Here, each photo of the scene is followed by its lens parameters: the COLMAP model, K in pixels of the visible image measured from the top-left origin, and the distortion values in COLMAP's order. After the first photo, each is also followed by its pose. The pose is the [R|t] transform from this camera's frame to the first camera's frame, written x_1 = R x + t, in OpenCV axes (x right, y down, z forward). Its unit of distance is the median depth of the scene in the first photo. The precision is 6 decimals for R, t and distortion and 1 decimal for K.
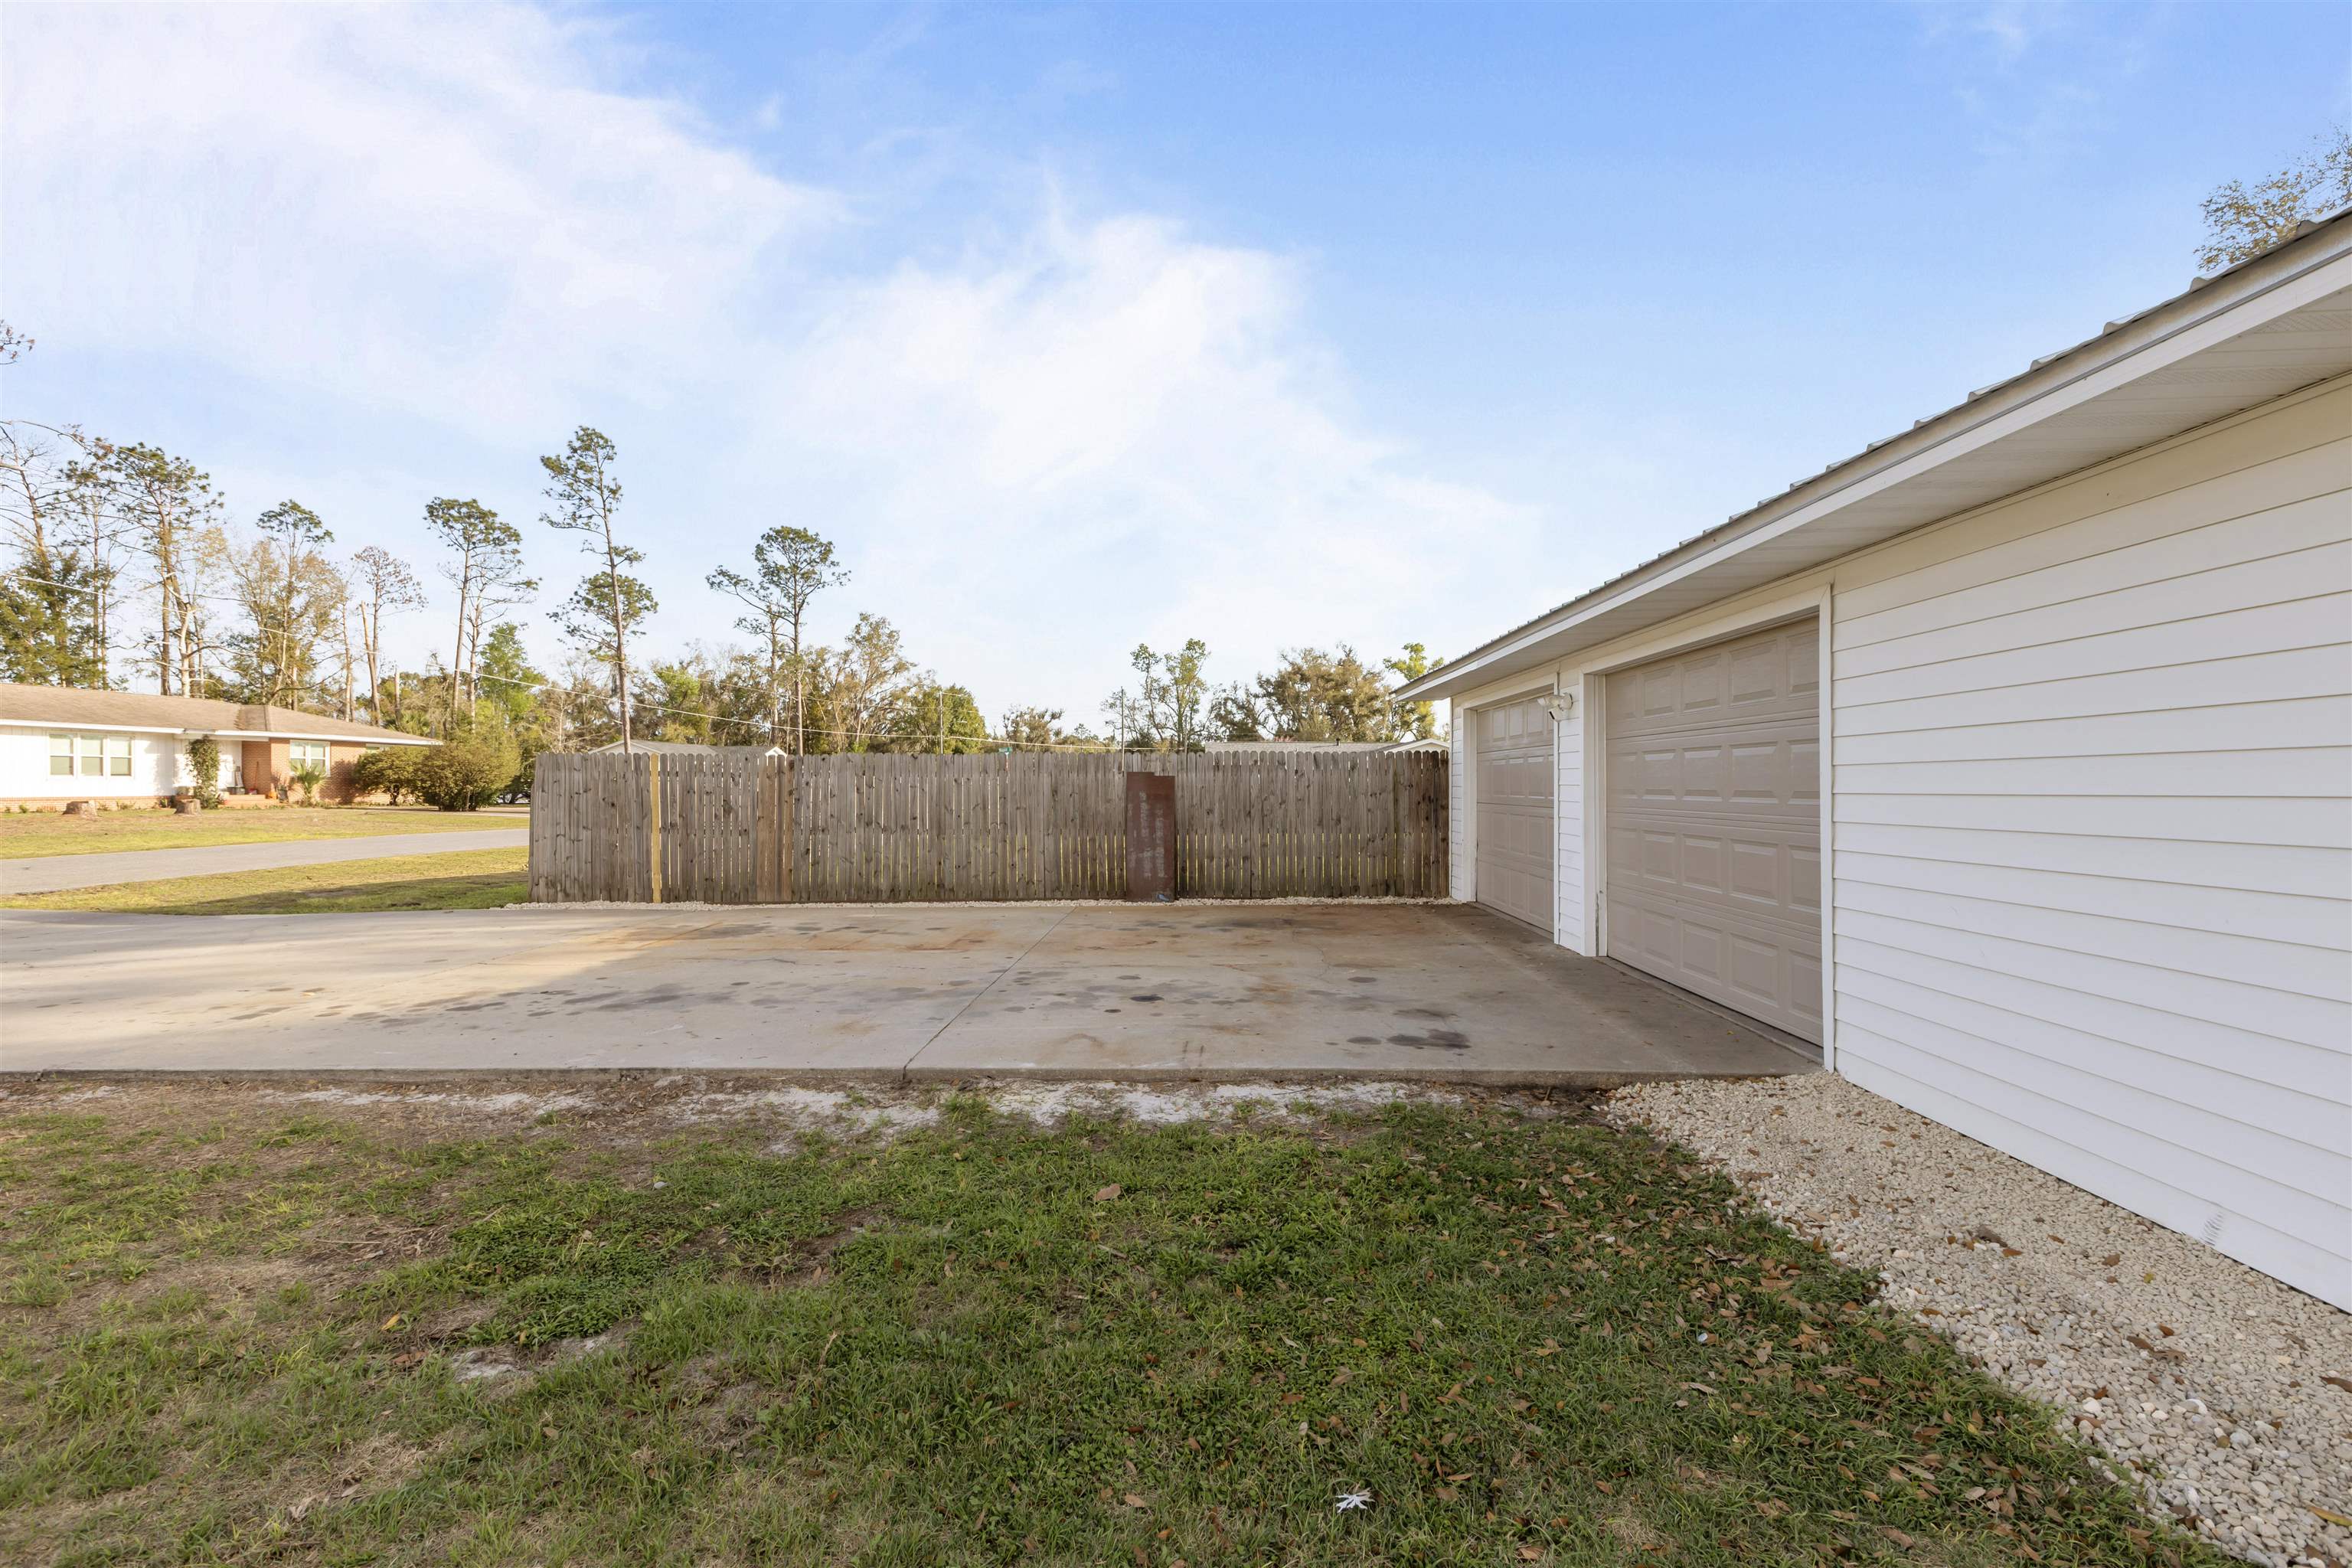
lens RADIAL K [[1059.0, 0, 1167.5], [0, 1059.0, 779.6], [0, 0, 1]] dist [0.001082, 0.000510]
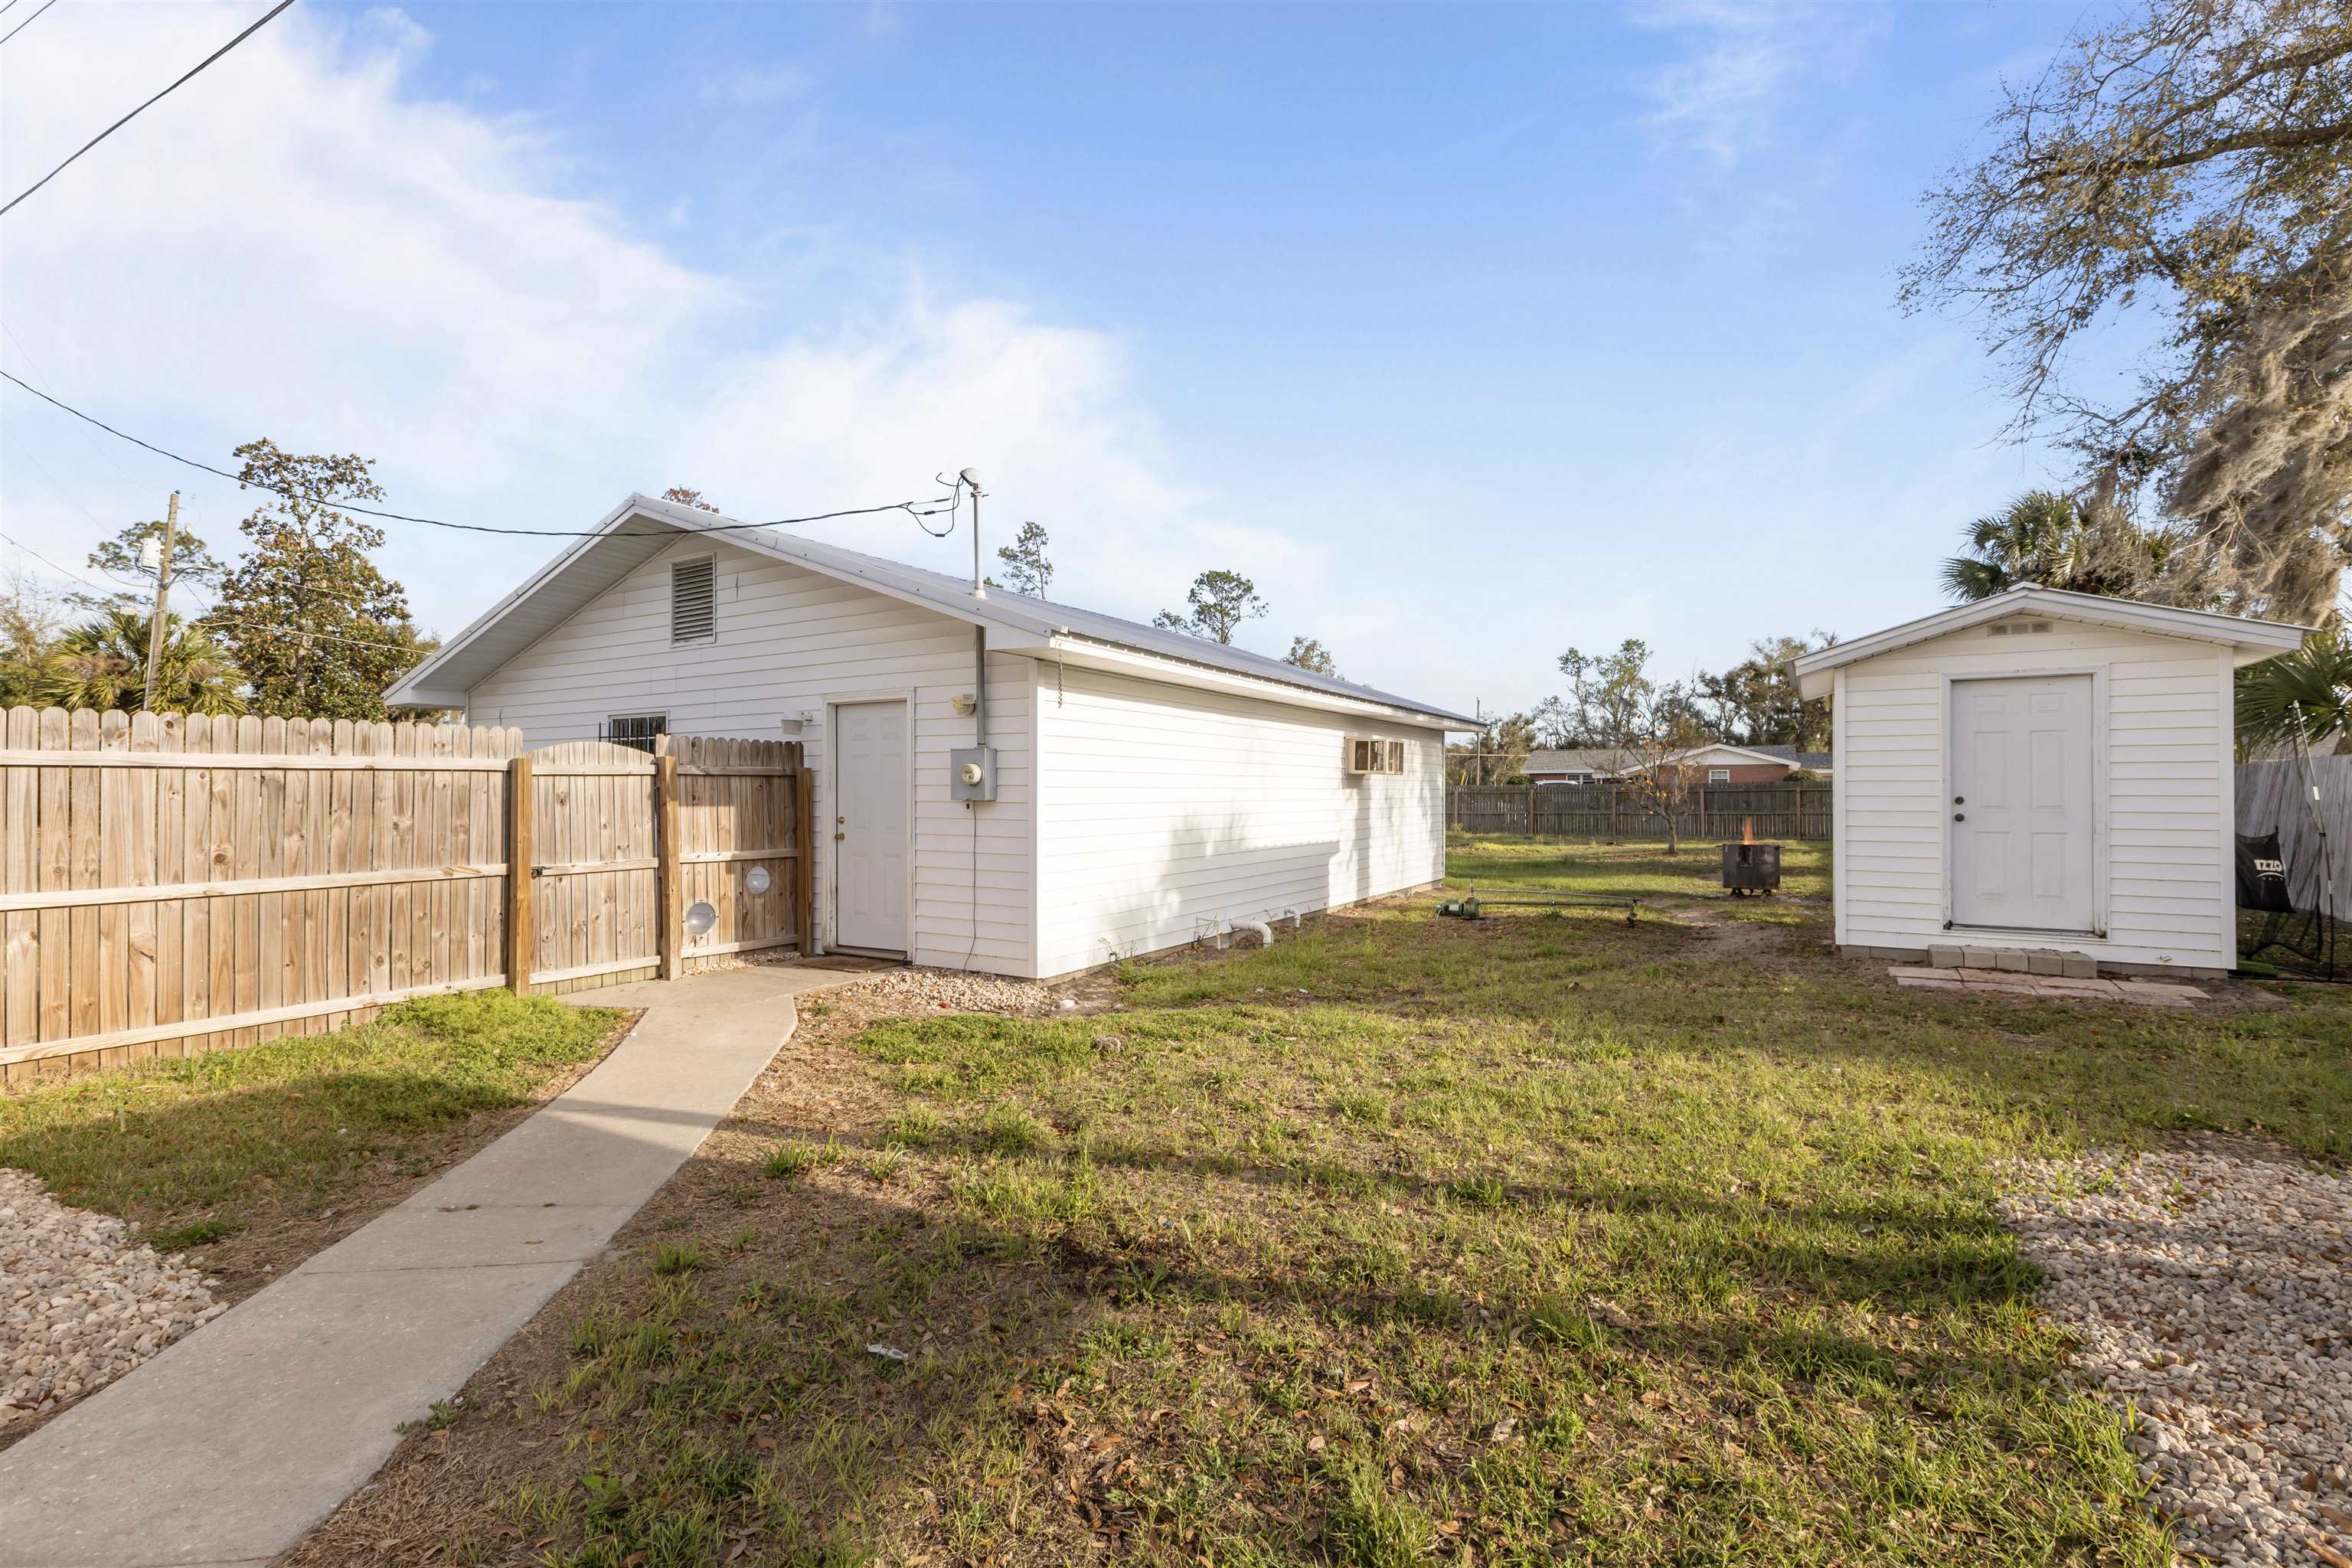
lens RADIAL K [[1059.0, 0, 1167.5], [0, 1059.0, 779.6], [0, 0, 1]] dist [0.001082, 0.000510]
pose [[0.883066, -0.006353, -0.469205, 0.106713], [0.003457, 0.999969, -0.007033, -0.000599], [0.469236, 0.004589, 0.883061, -0.040666]]
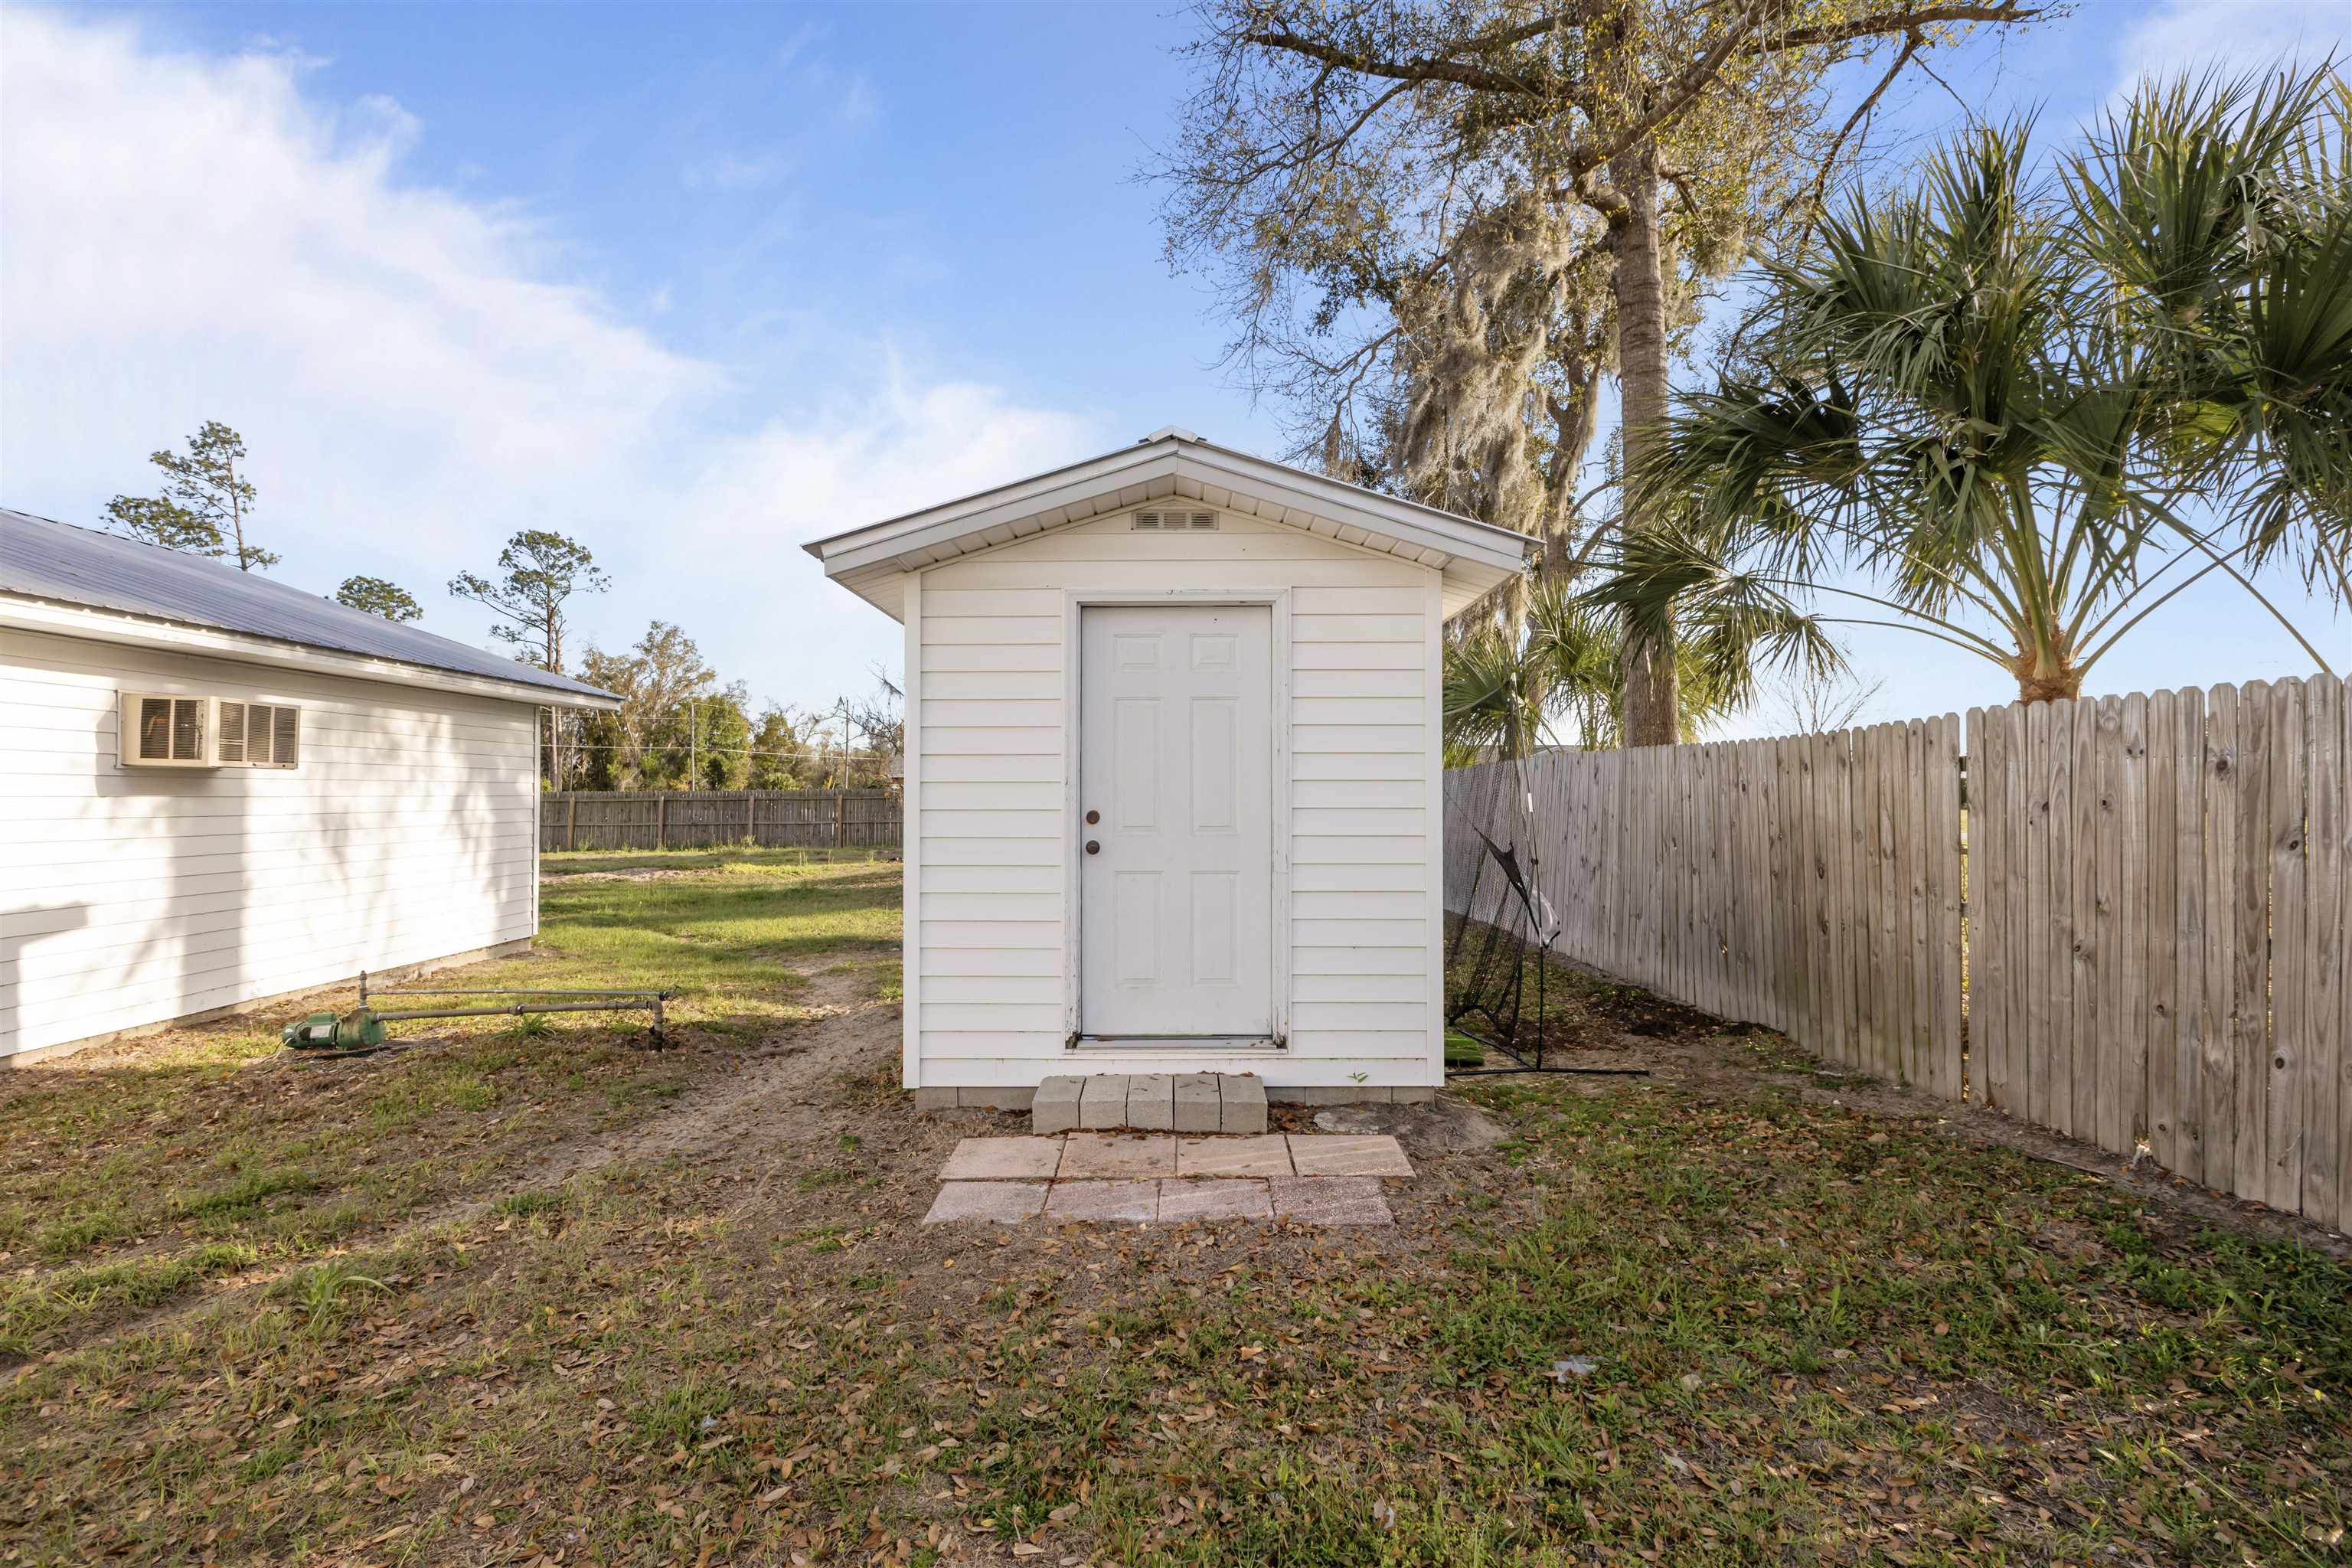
lens RADIAL K [[1059.0, 0, 1167.5], [0, 1059.0, 779.6], [0, 0, 1]] dist [0.001082, 0.000510]
pose [[0.998280, -0.002026, 0.058585, 0.119572], [0.002604, 0.999949, -0.009784, -0.000547], [-0.058562, 0.009920, 0.998234, 0.002588]]
